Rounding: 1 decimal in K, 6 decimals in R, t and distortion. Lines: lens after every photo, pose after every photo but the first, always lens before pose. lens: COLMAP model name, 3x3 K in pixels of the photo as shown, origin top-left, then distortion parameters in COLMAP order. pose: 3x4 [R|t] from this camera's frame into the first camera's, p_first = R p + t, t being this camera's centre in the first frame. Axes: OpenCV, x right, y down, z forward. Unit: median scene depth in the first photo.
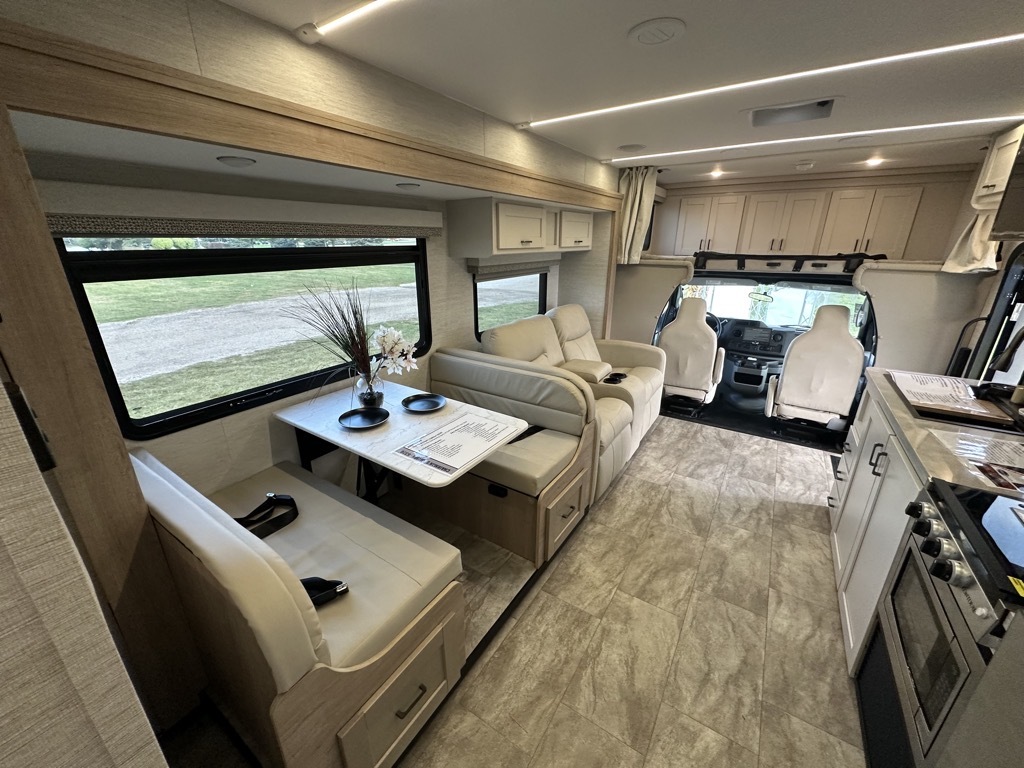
lens RADIAL K [[406.0, 0, 510.5], [0, 406.0, 383.5], [0, 0, 1]] dist [-0.001621, 0.000351]
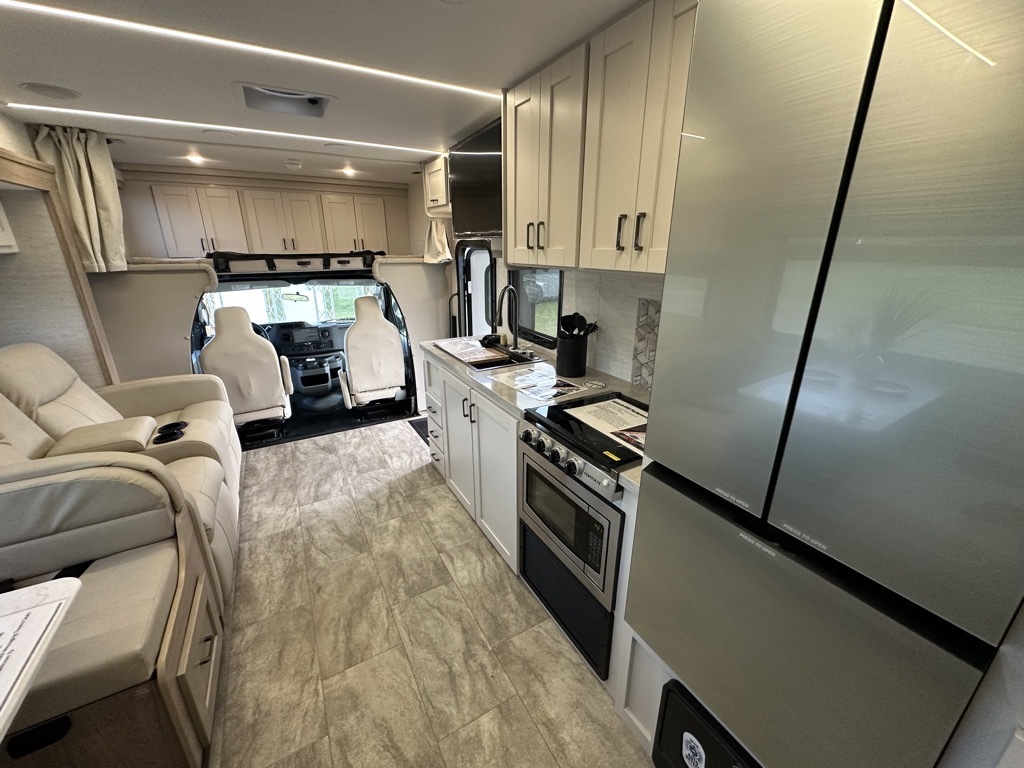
lens RADIAL K [[406.0, 0, 510.4], [0, 406.0, 384.0], [0, 0, 1]] dist [-0.001621, 0.000351]
pose [[0.456695, -0.290270, 0.840936, -0.047574], [0.293568, 0.941494, 0.165550, -0.041370], [-0.839790, 0.171266, 0.515189, 0.151580]]
